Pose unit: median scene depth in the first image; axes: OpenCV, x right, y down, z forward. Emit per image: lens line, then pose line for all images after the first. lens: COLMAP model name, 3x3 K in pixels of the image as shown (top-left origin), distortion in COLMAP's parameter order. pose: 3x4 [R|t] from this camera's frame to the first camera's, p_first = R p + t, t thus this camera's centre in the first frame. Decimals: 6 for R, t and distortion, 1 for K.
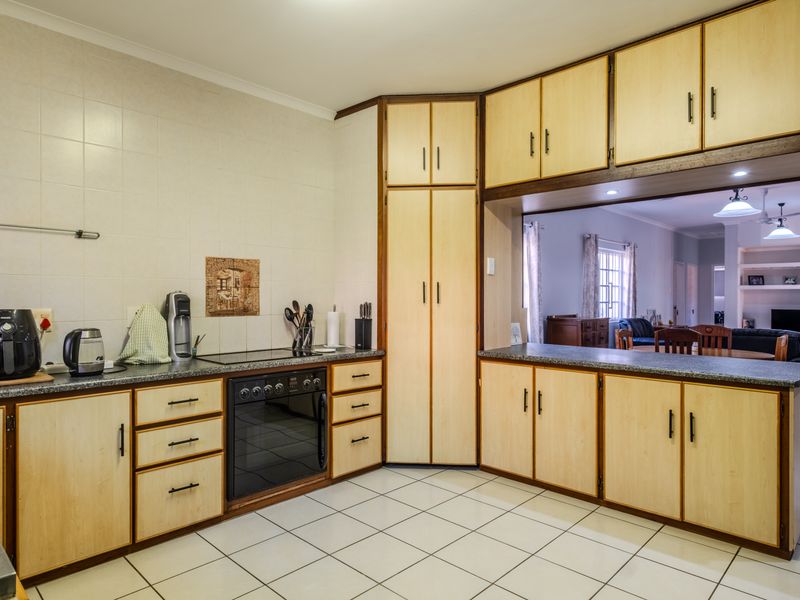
lens RADIAL K [[504.1, 0, 400.0], [0, 504.1, 300.0], [0, 0, 1]] dist [0.001112, 0.000575]
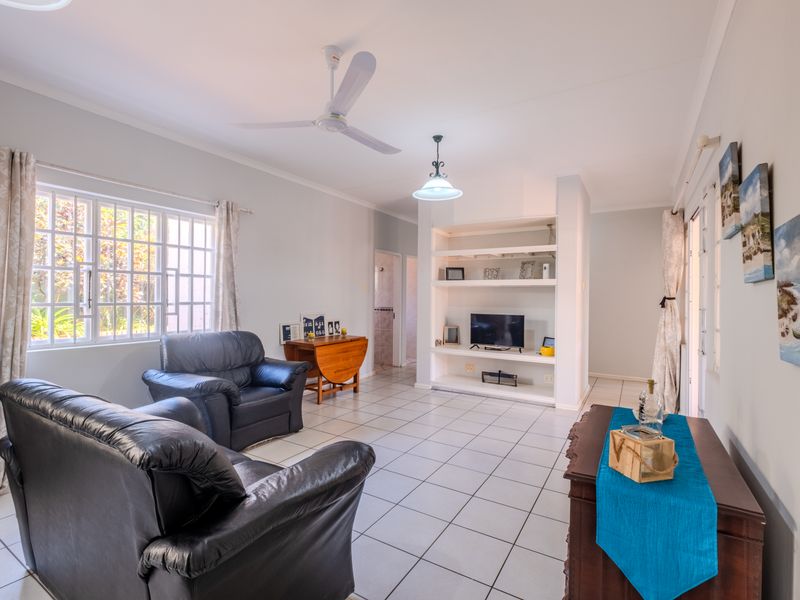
lens RADIAL K [[397.4, 0, 397.4], [0, 397.4, 293.2], [0, 0, 1]] dist [-0.000946, -0.000279]
pose [[0.974657, 0.008903, 0.223529, 0.500922], [-0.005559, 0.999863, -0.015589, -0.001578], [-0.223637, 0.013951, 0.974573, 0.463185]]
